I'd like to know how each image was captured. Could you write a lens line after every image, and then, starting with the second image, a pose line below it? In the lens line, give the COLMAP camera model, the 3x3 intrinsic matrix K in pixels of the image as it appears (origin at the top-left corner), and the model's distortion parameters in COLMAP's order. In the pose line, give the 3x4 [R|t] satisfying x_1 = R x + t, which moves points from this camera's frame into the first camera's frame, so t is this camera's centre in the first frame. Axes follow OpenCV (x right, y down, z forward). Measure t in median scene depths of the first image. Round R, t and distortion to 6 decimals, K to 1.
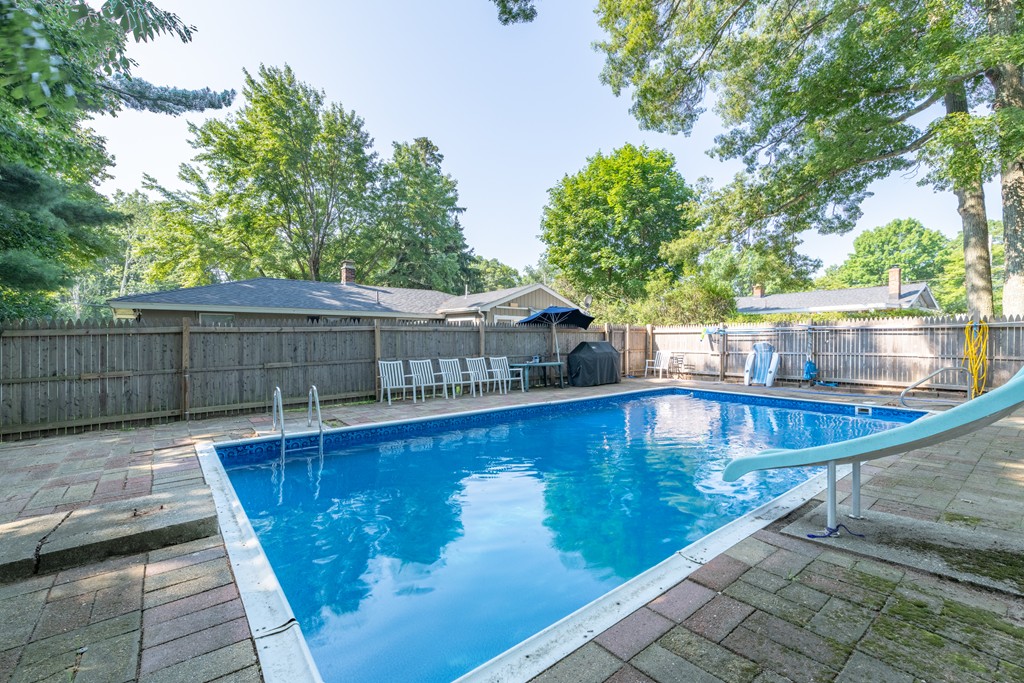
lens RADIAL K [[442.9, 0, 518.1], [0, 442.9, 337.6], [0, 0, 1]] dist [0.000264, -0.000126]
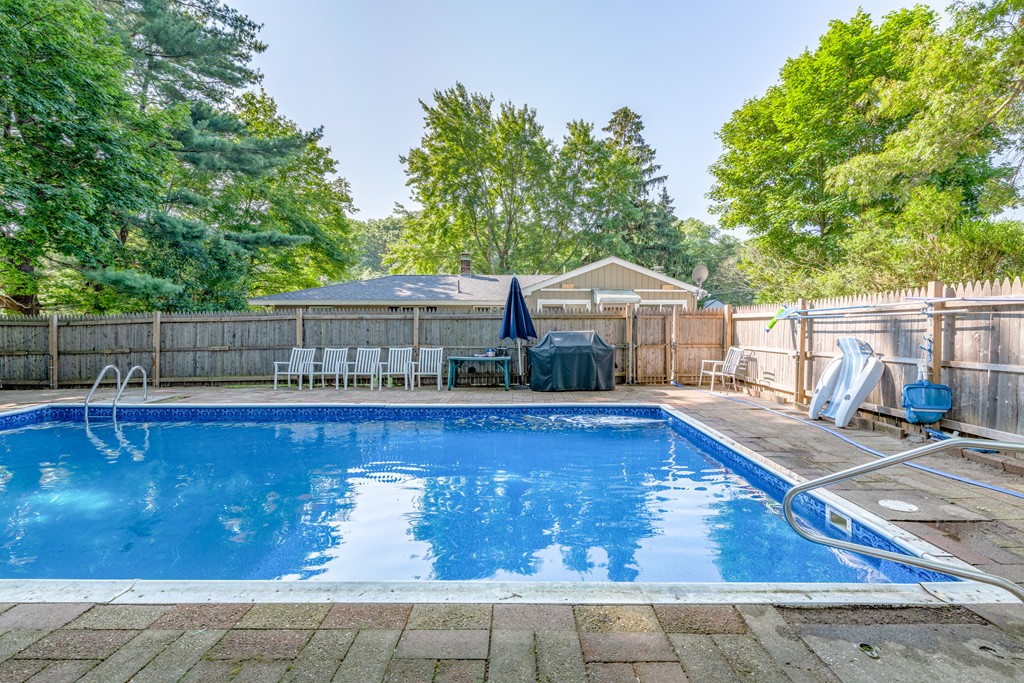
lens RADIAL K [[439.7, 0, 520.0], [0, 439.7, 339.7], [0, 0, 1]] dist [0.000267, -0.000479]
pose [[0.774478, 0.020544, -0.632268, 0.605767], [0.001036, 0.999430, 0.033743, -0.001363], [0.632601, -0.026789, 0.774015, 0.409762]]
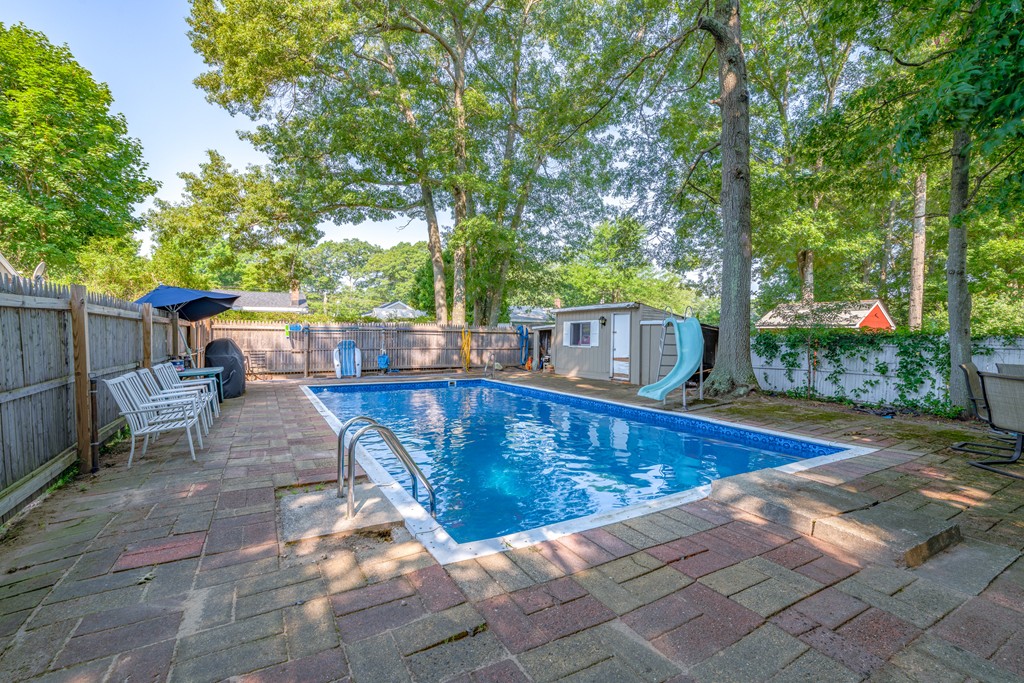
lens RADIAL K [[439.7, 0, 520.0], [0, 439.7, 339.7], [0, 0, 1]] dist [0.000267, -0.000479]
pose [[0.140407, 0.002698, 0.990090, -0.545253], [-0.012832, 0.999917, -0.000905, 0.005278], [-0.990011, -0.012578, 0.140430, 0.403125]]
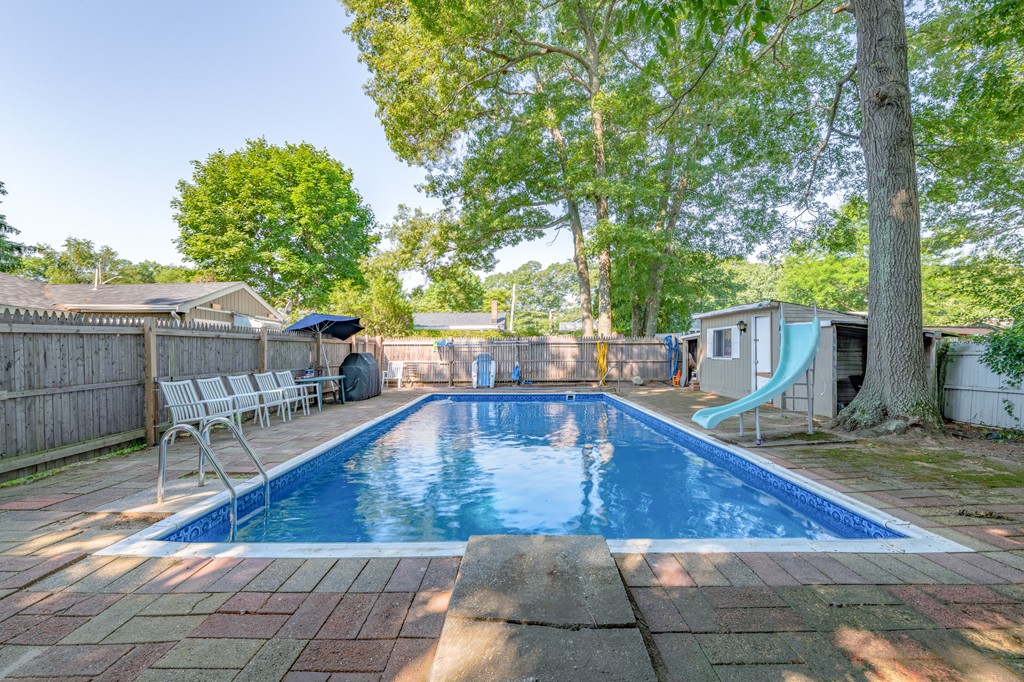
lens RADIAL K [[439.7, 0, 520.0], [0, 439.7, 339.2], [0, 0, 1]] dist [0.000267, -0.000479]
pose [[0.617443, 0.022896, 0.786282, -0.387400], [-0.001852, 0.999616, -0.027653, 0.005616], [-0.786613, 0.015618, 0.617248, 0.147728]]
